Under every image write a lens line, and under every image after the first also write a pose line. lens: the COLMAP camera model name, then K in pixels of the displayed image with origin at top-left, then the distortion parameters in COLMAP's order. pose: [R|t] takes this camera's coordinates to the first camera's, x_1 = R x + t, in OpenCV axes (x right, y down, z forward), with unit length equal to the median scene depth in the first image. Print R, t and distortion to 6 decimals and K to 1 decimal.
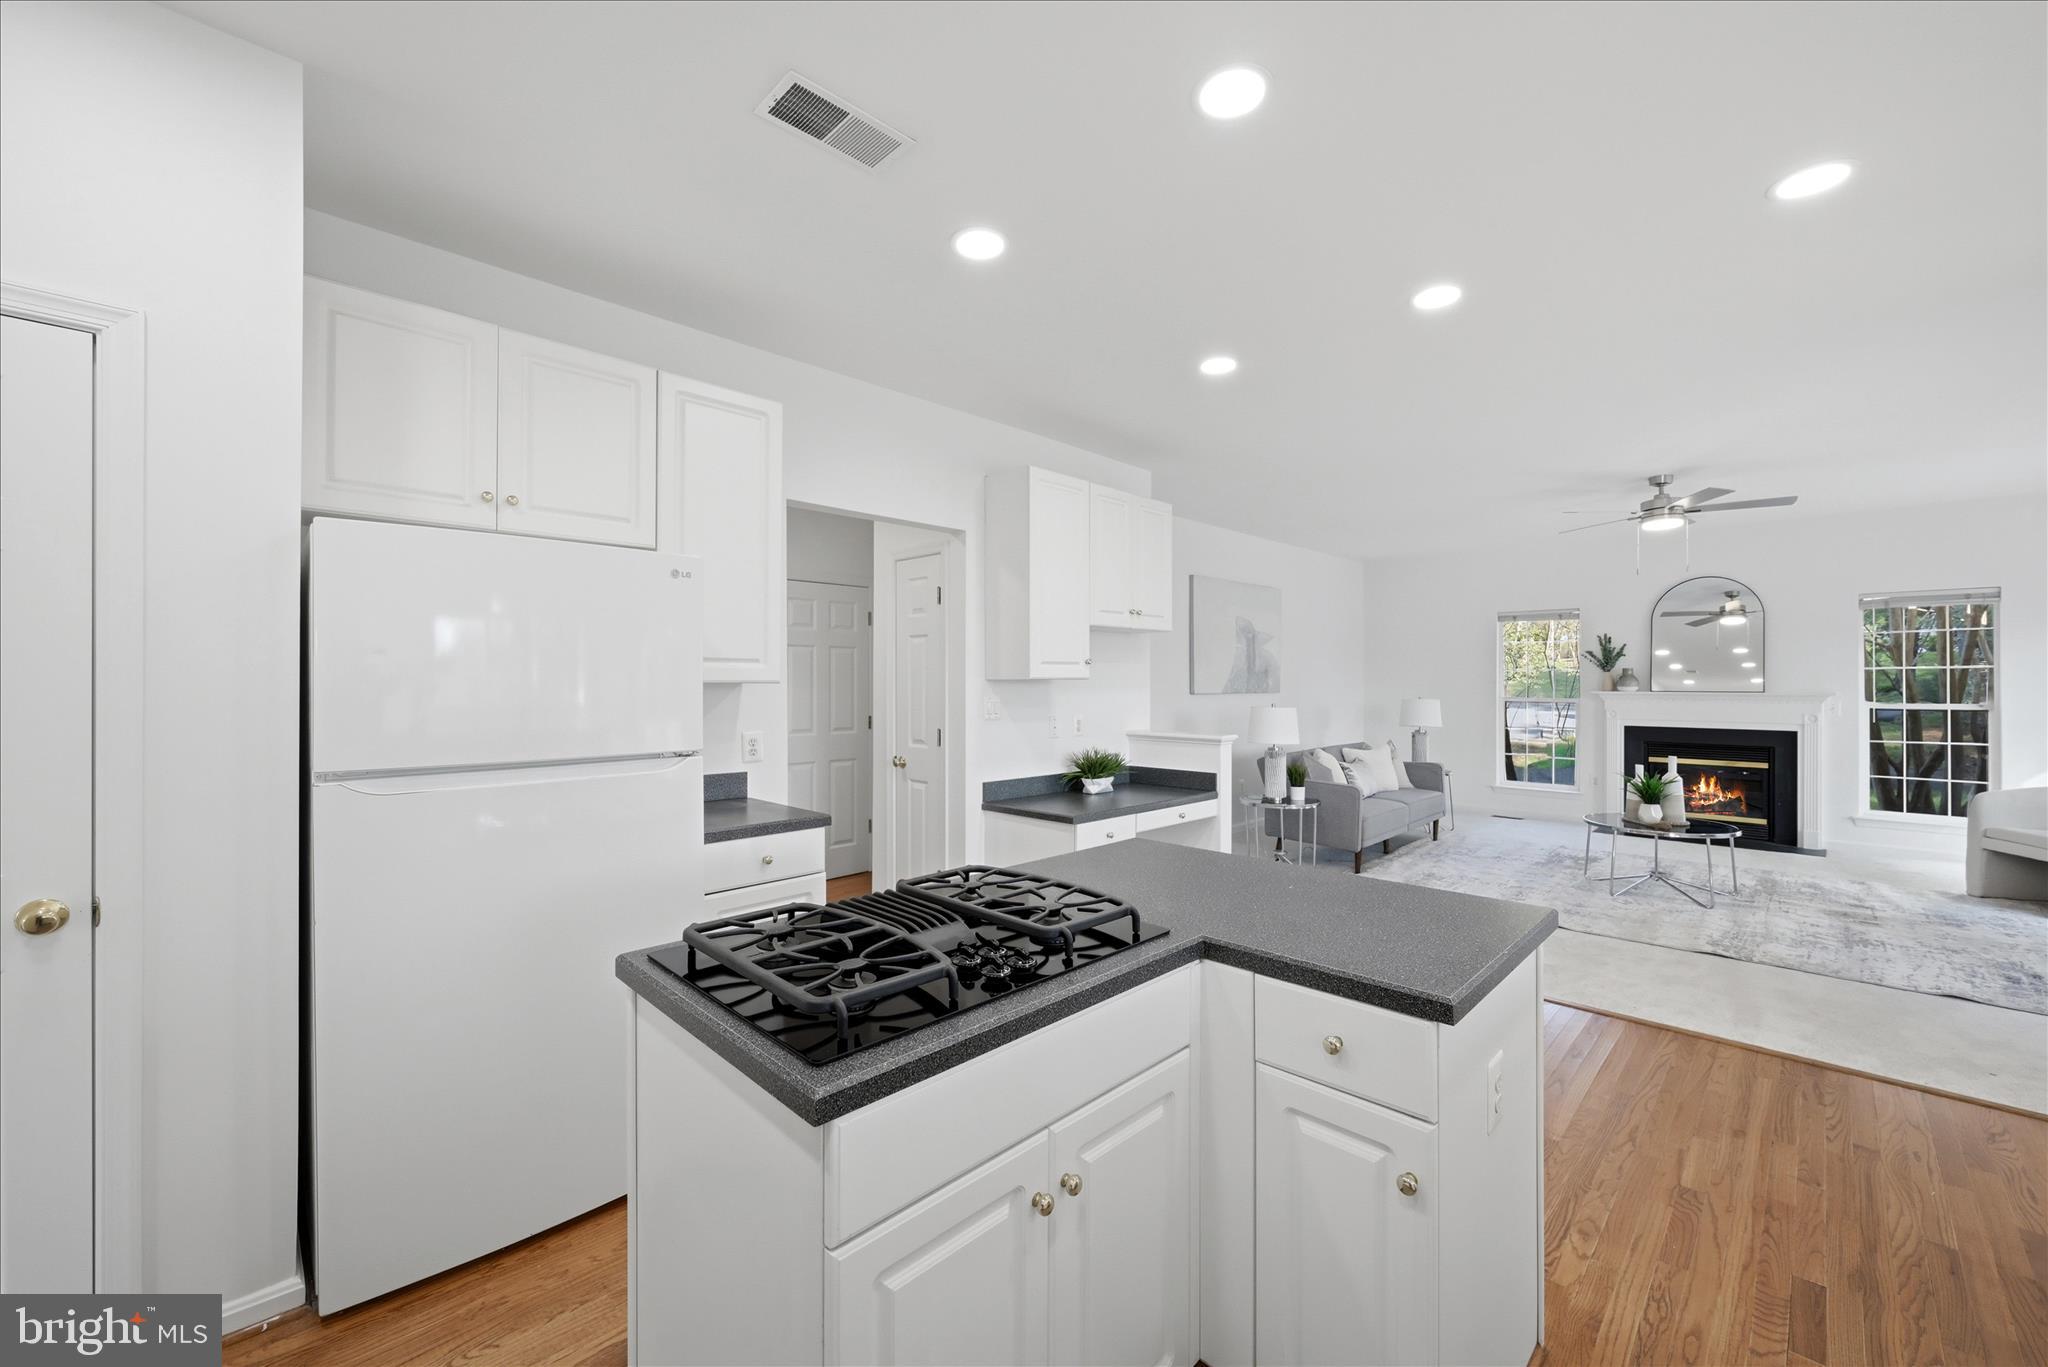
lens RADIAL K [[803.9, 0, 1021.5], [0, 803.9, 679.3], [0, 0, 1]] dist [0.000187, 0.000319]
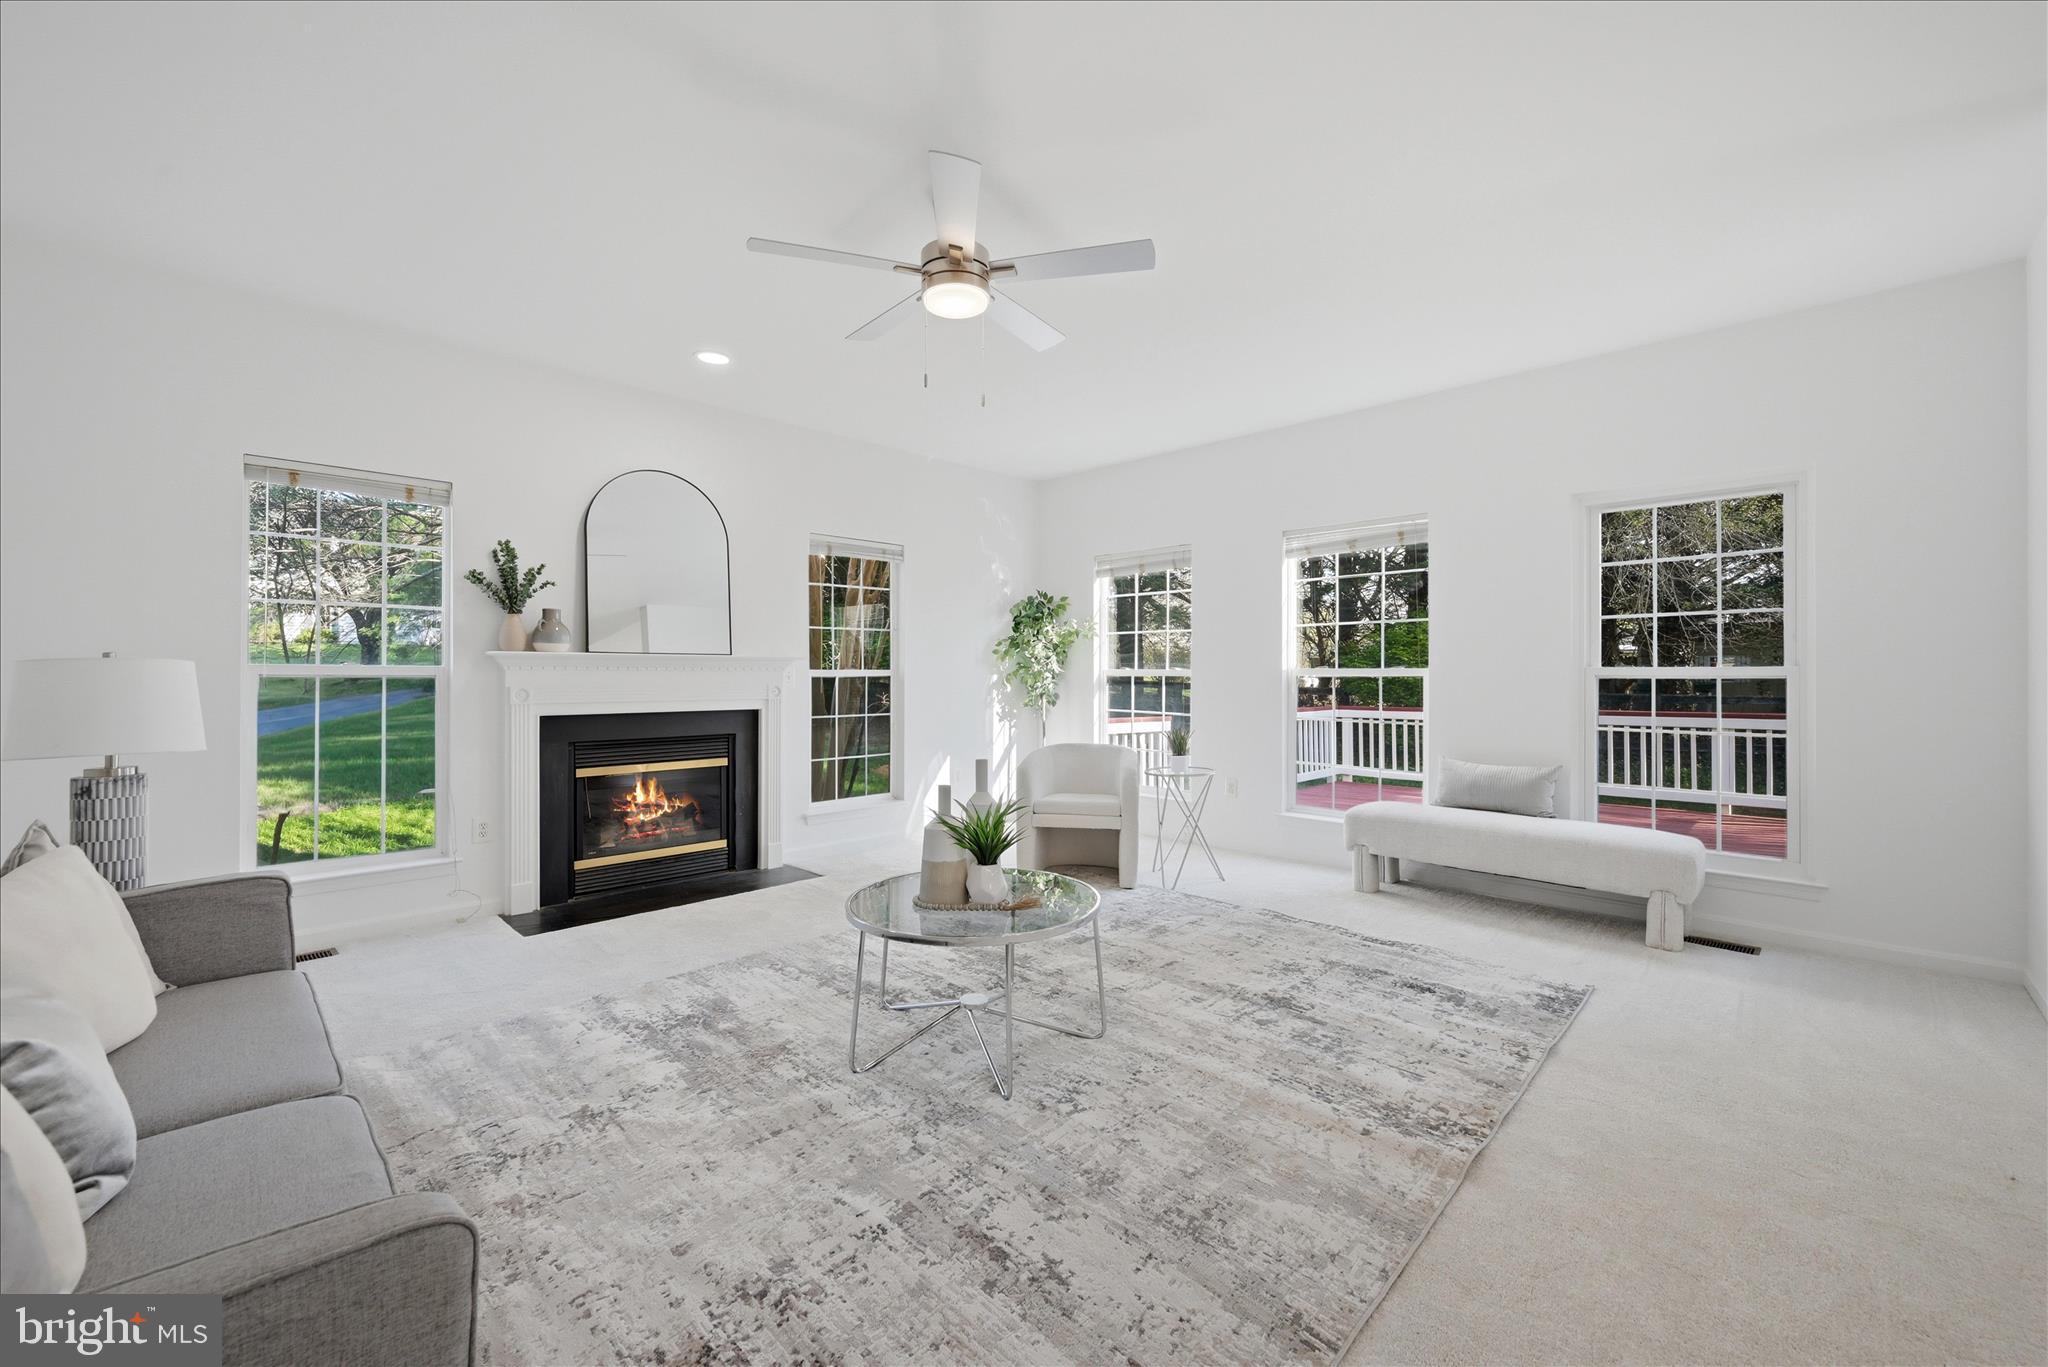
lens RADIAL K [[803.9, 0, 1026.5], [0, 803.9, 670.1], [0, 0, 1]] dist [0.000187, 0.000319]
pose [[-0.009263, 0.005327, 0.999943, 0.229067], [-0.012680, 0.999905, -0.005445, 0.028885], [-0.999877, -0.012730, -0.009194, 0.749765]]
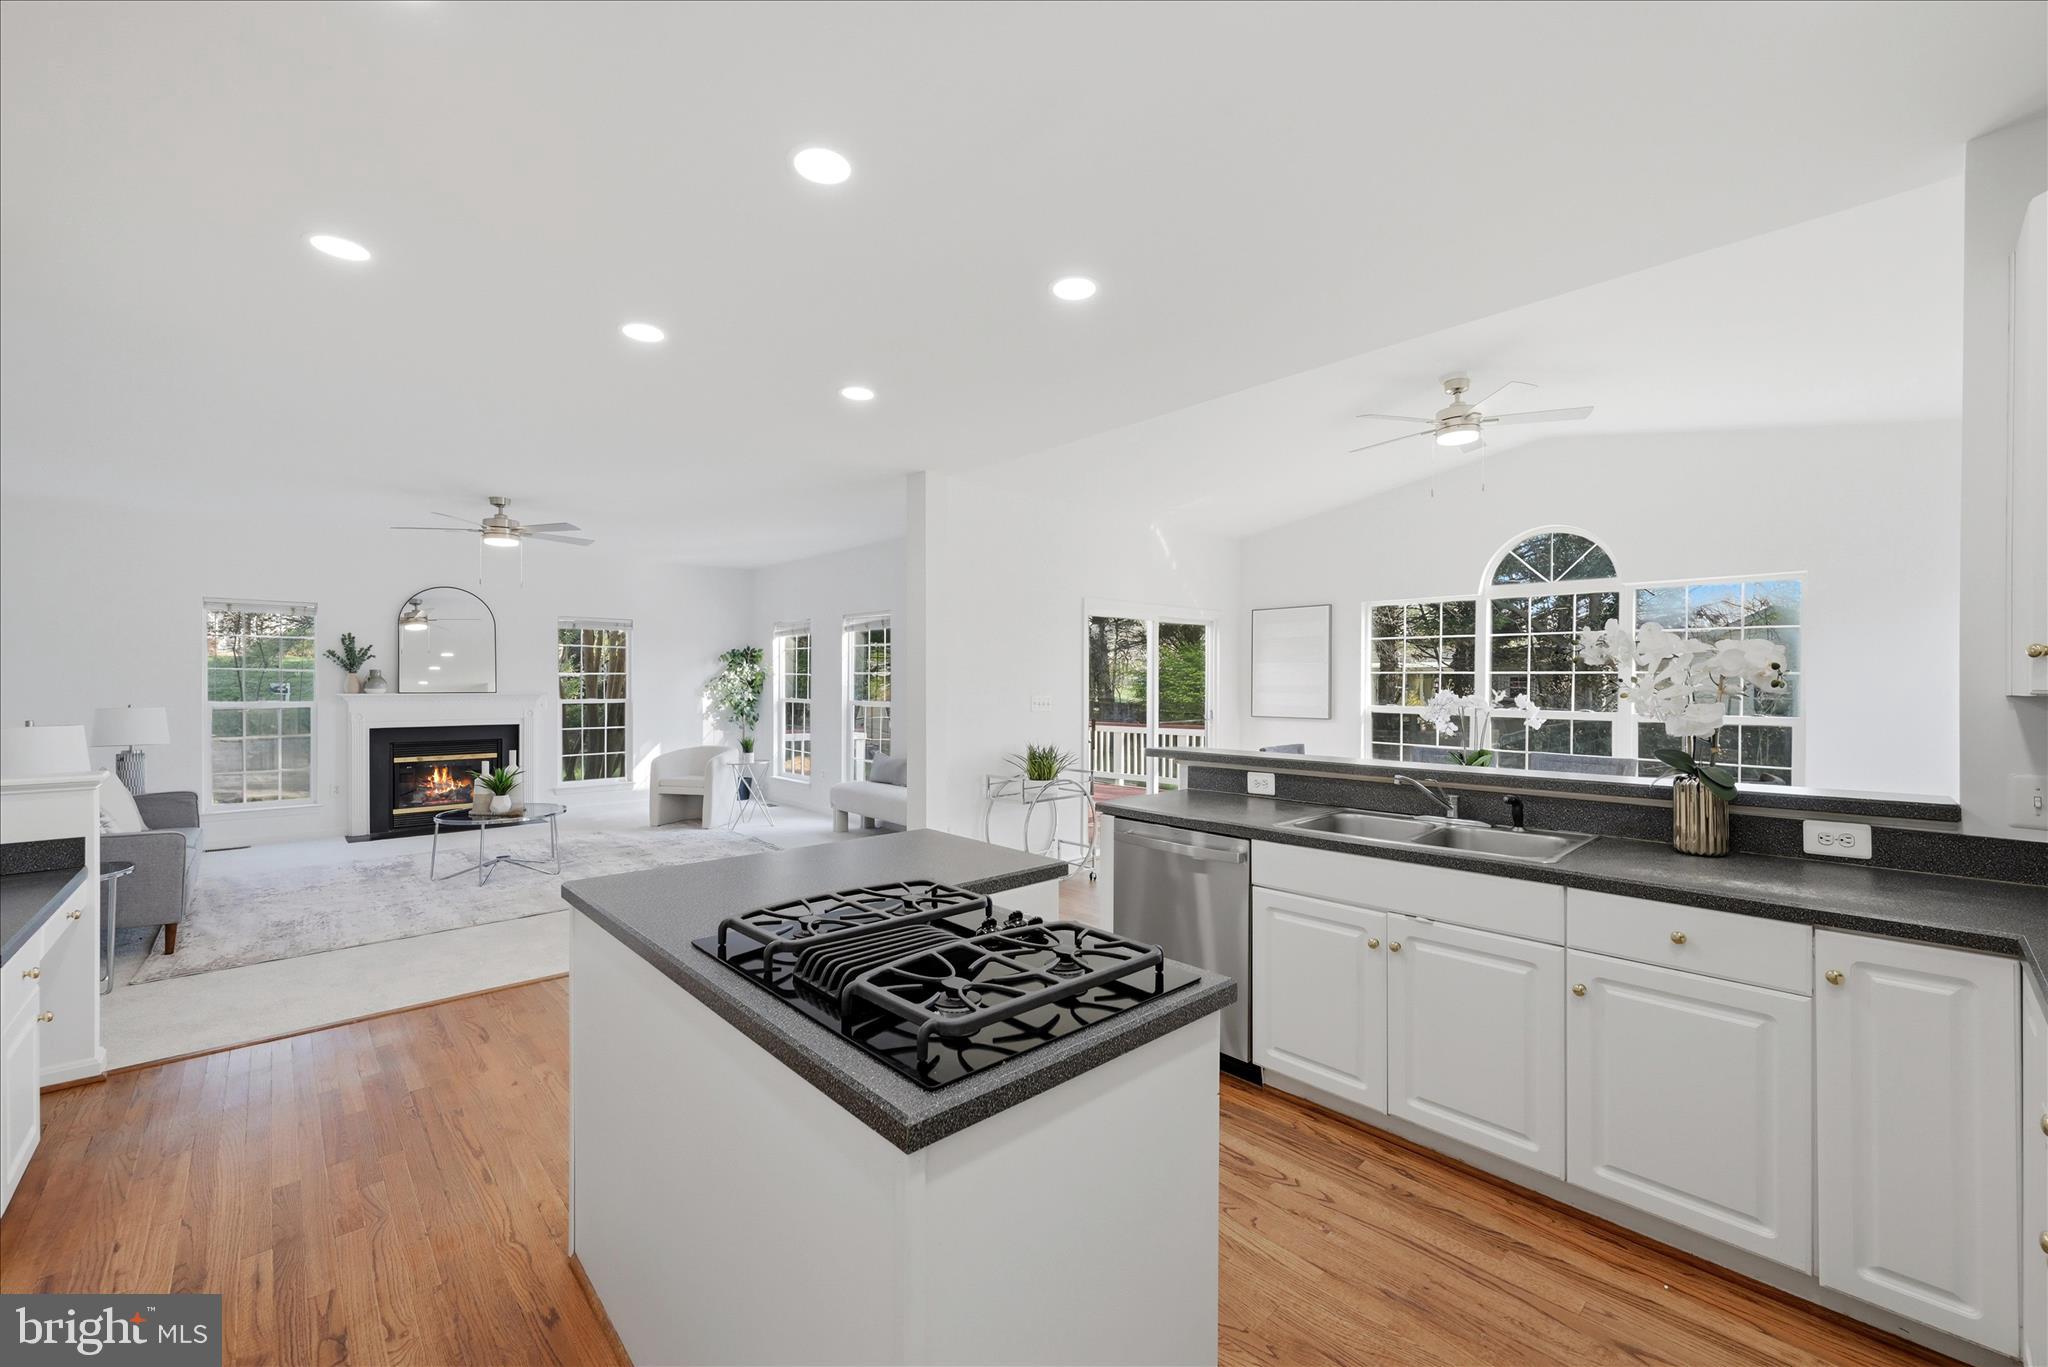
lens RADIAL K [[803.9, 0, 1038.9], [0, 803.9, 683.0], [0, 0, 1]] dist [0.000187, 0.000319]
pose [[0.010986, 0.003237, 0.999934, -0.242477], [-0.006202, 0.999976, -0.003169, 0.000611], [-0.999920, -0.006167, 0.011006, 0.194050]]
